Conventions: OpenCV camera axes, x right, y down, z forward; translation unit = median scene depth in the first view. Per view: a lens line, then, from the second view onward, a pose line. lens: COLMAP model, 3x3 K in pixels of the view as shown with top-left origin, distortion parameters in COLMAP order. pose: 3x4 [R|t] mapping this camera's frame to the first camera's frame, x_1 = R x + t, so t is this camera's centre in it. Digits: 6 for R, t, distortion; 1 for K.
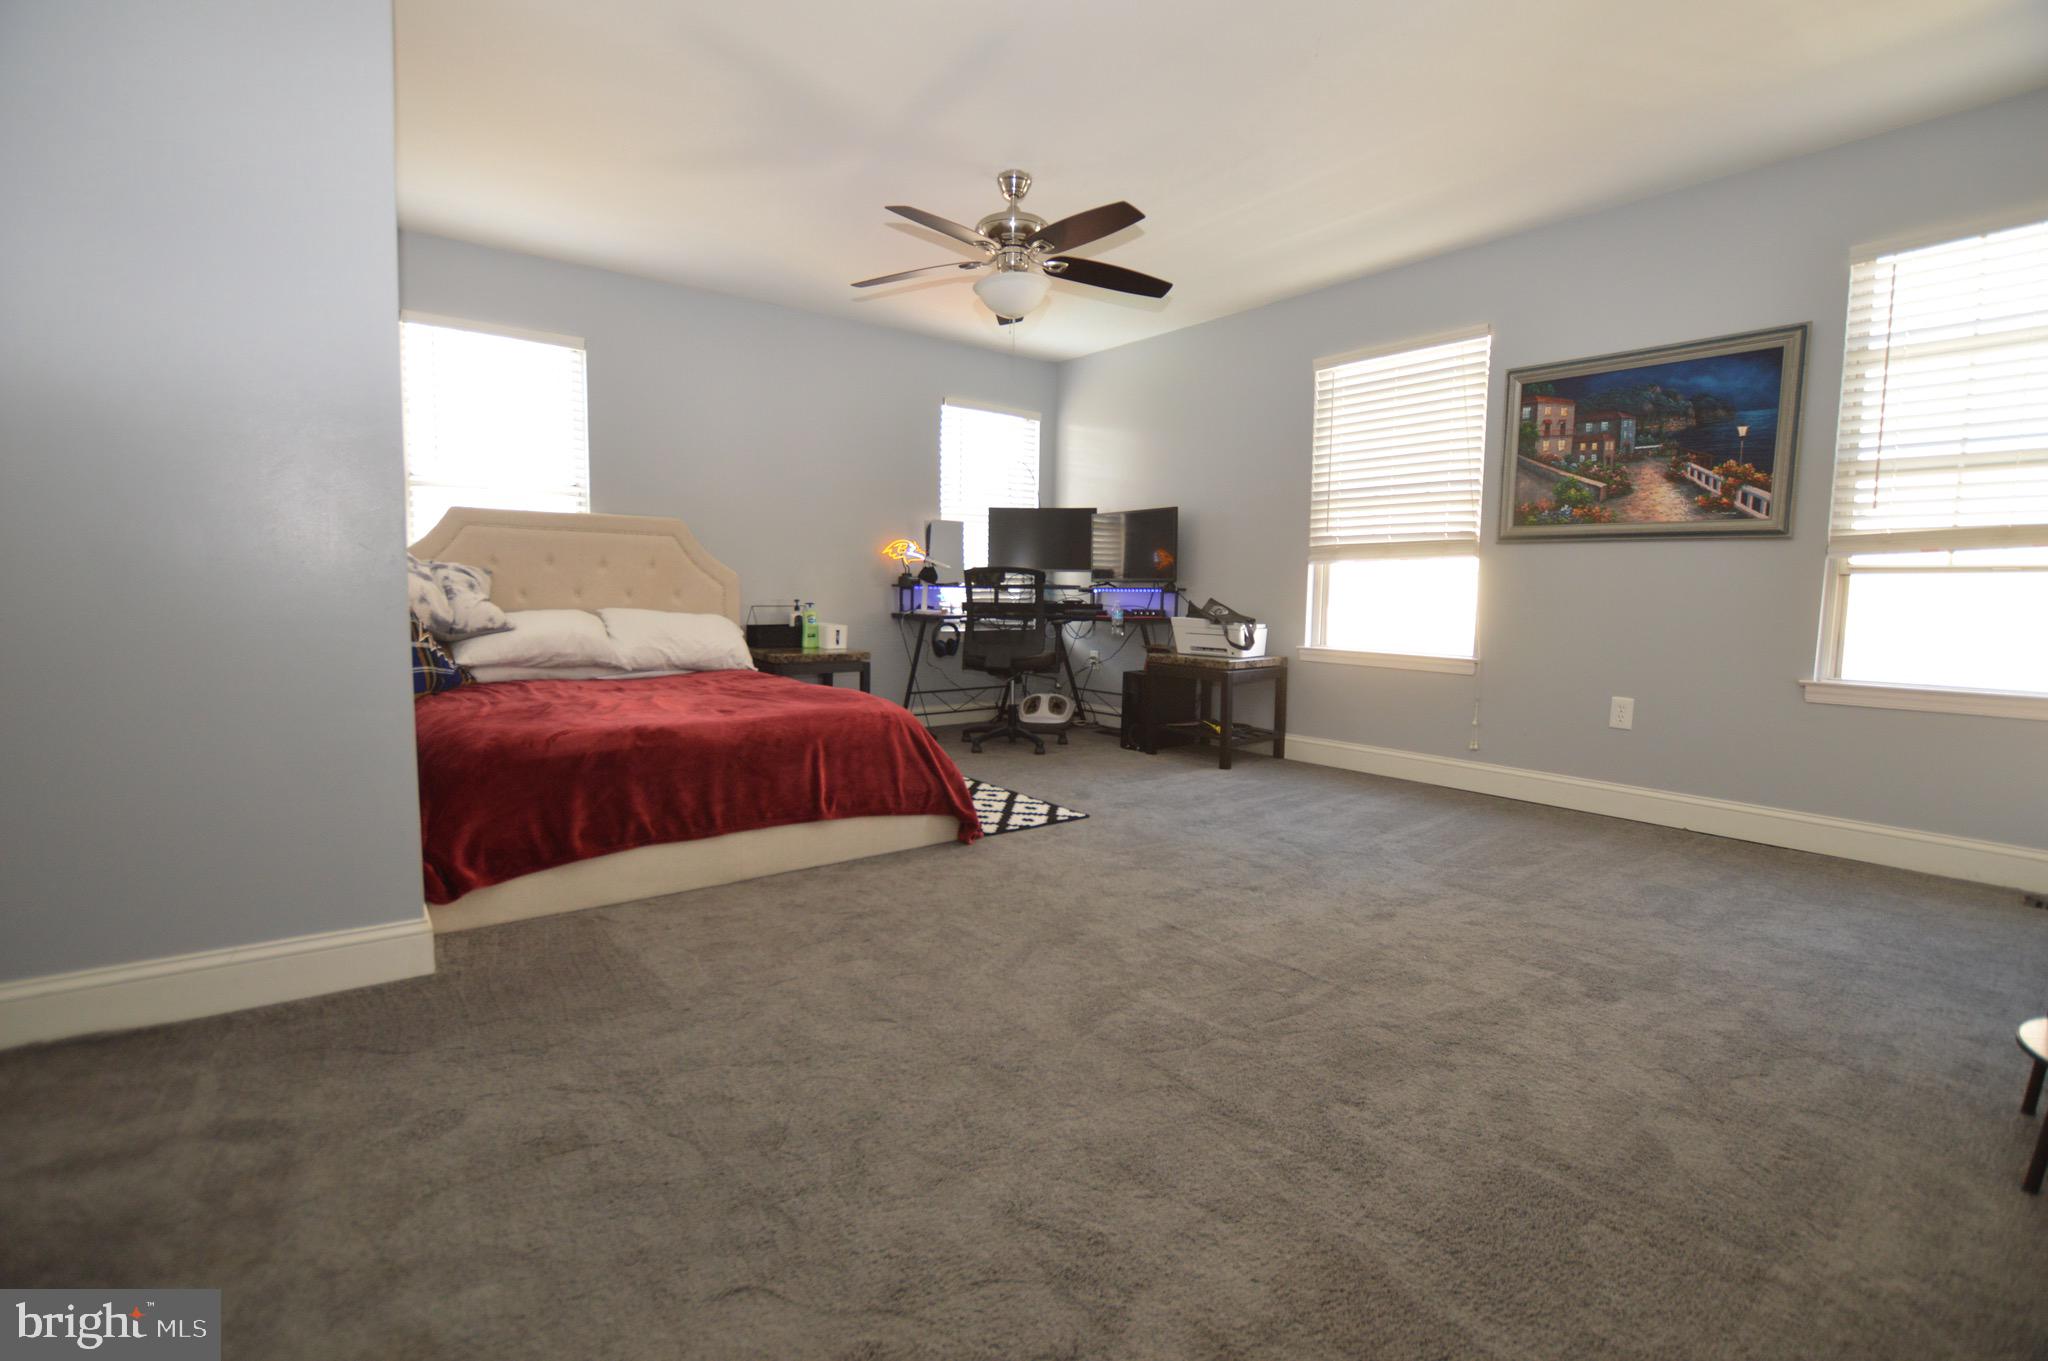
lens RADIAL K [[924.0, 0, 1029.3], [0, 924.0, 677.2], [0, 0, 1]] dist [-0.019045, 0.000465]
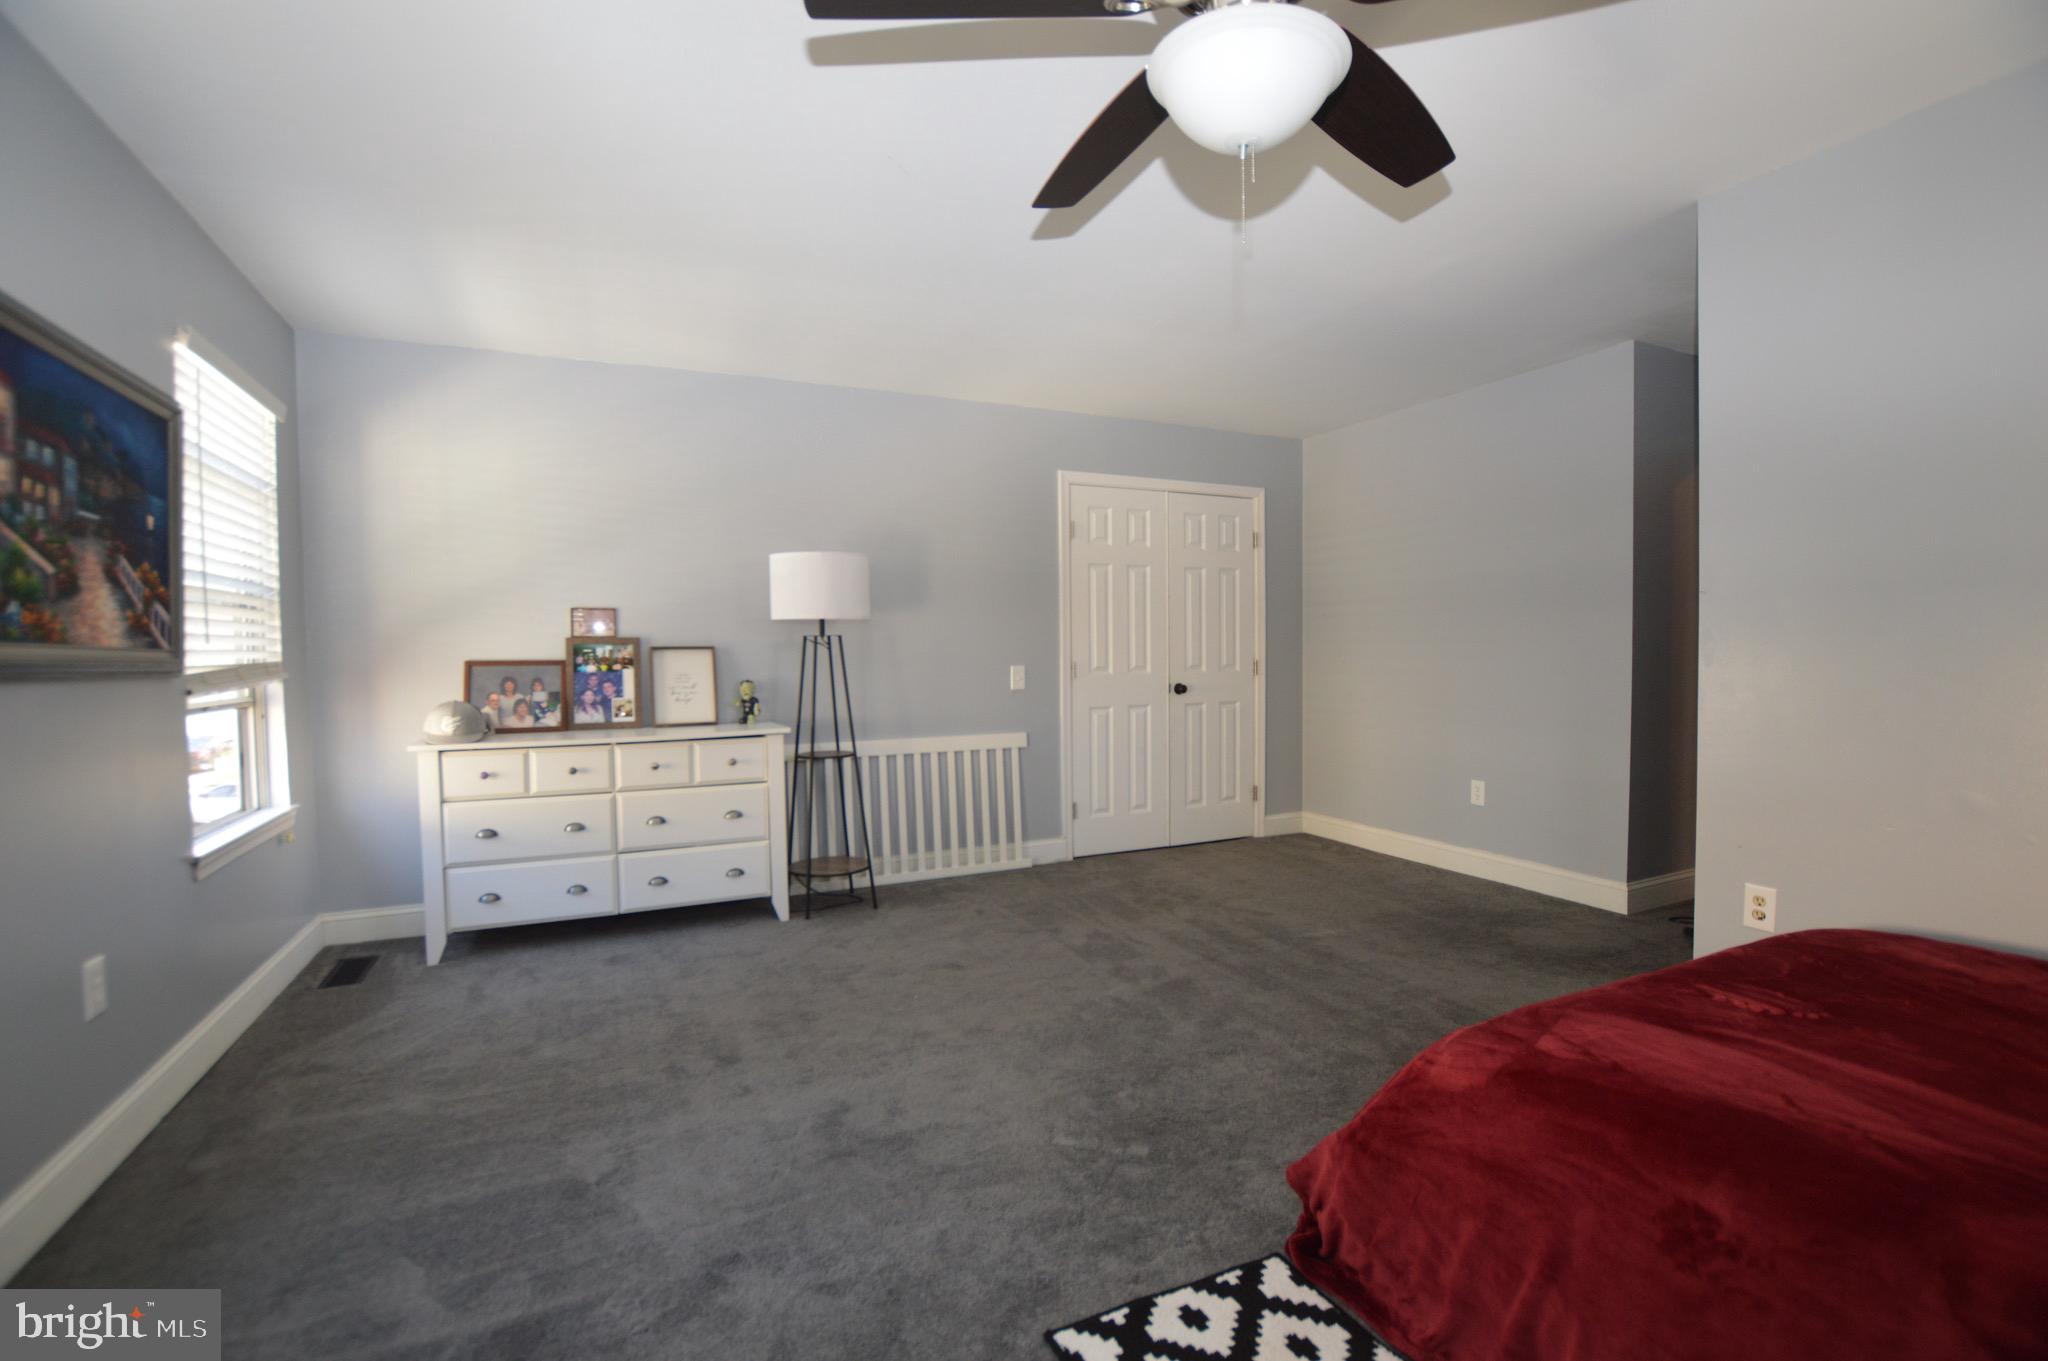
lens RADIAL K [[924.0, 0, 1028.8], [0, 924.0, 678.2], [0, 0, 1]] dist [-0.019045, 0.000465]
pose [[-0.981055, 0.007898, 0.193566, -0.012340], [0.035010, 0.989945, 0.137052, -0.210436], [-0.190538, 0.141232, -0.971467, 1.471625]]
